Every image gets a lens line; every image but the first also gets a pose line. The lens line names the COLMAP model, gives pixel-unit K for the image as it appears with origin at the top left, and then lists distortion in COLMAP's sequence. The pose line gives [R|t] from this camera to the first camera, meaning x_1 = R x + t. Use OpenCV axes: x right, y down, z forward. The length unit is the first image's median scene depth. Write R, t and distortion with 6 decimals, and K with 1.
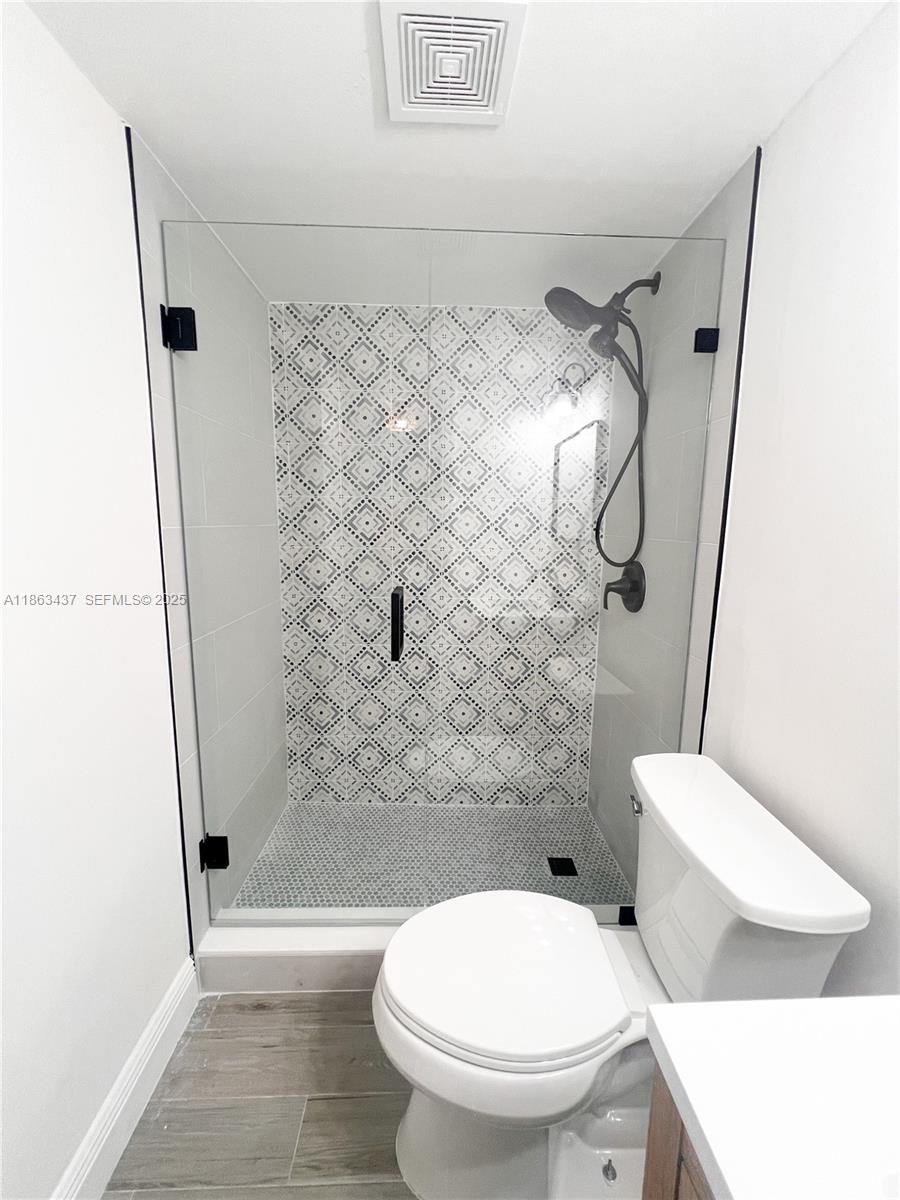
lens RADIAL K [[480.6, 0, 452.0], [0, 480.6, 597.0], [0, 0, 1]] dist [-0.004808, 0.000672]
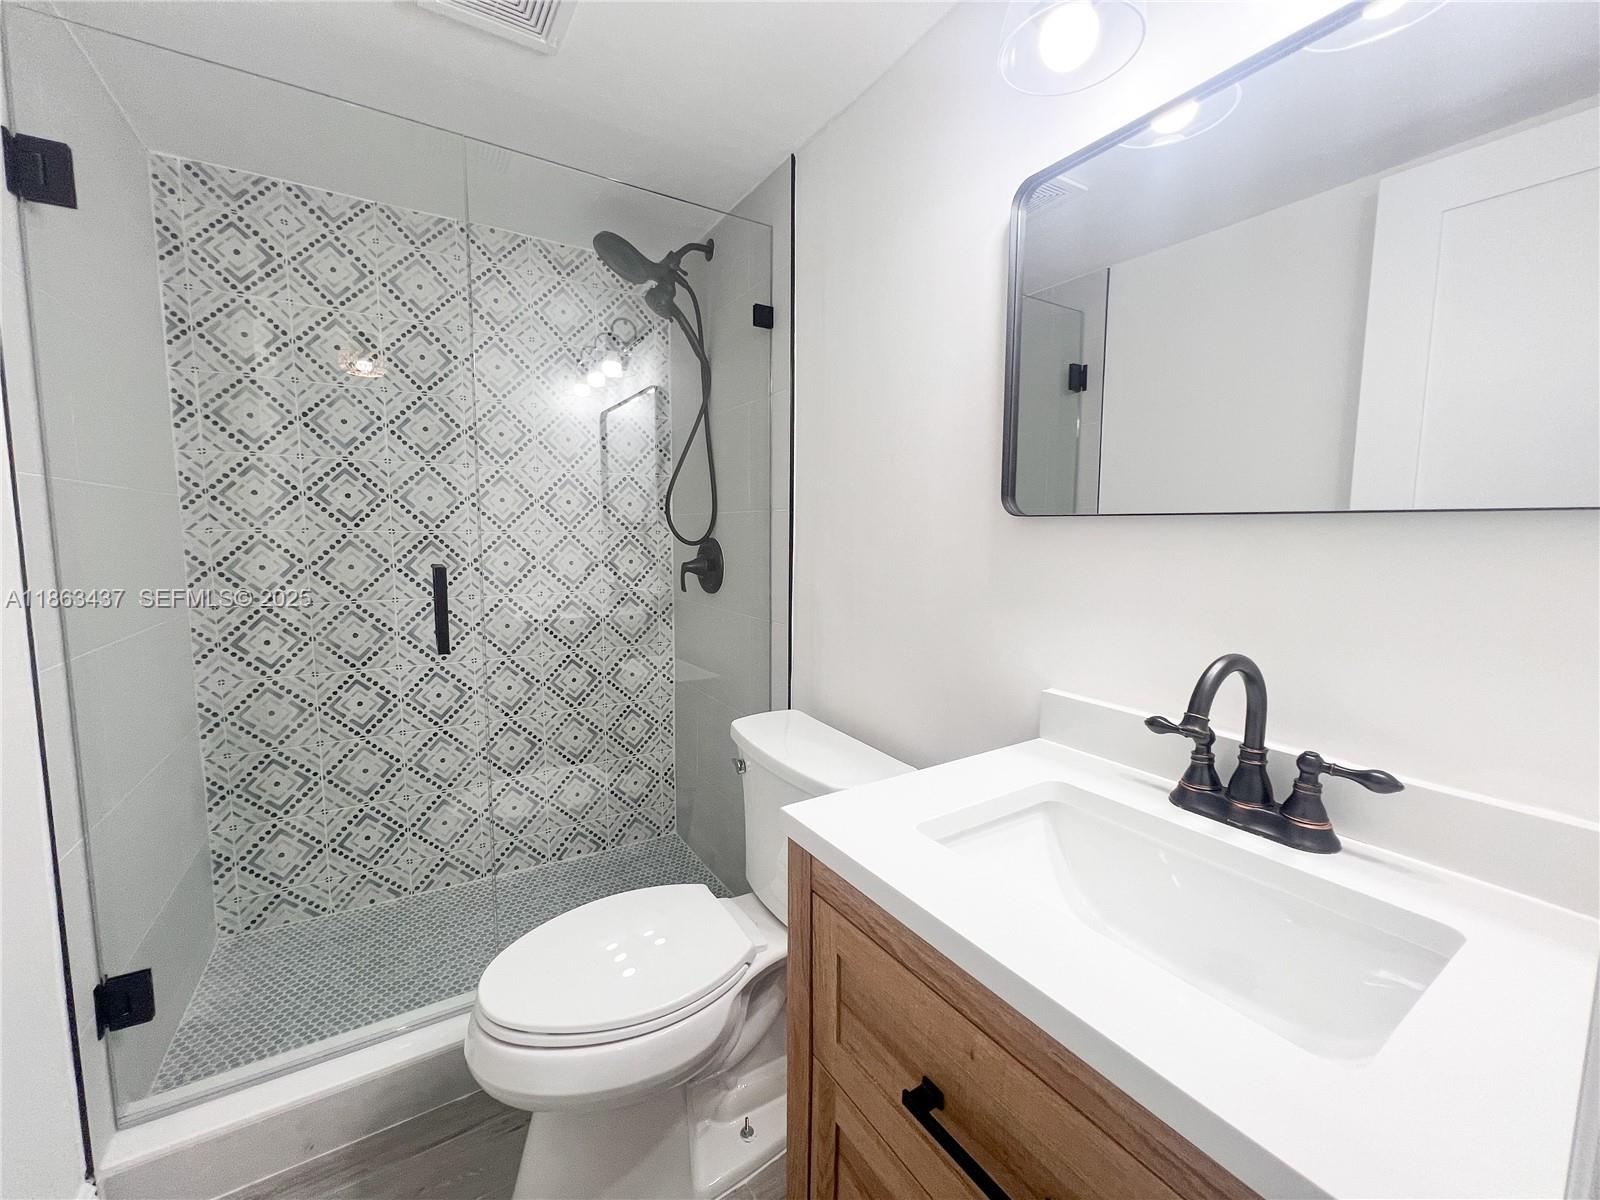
lens RADIAL K [[640.8, 0, 795.9], [0, 640.8, 595.8], [0, 0, 1]] dist [-0.004808, 0.000672]
pose [[0.864228, -0.058148, 0.499729, -0.086455], [0.081529, 0.996356, -0.025060, 0.069519], [-0.496450, 0.062400, 0.865819, -0.127705]]
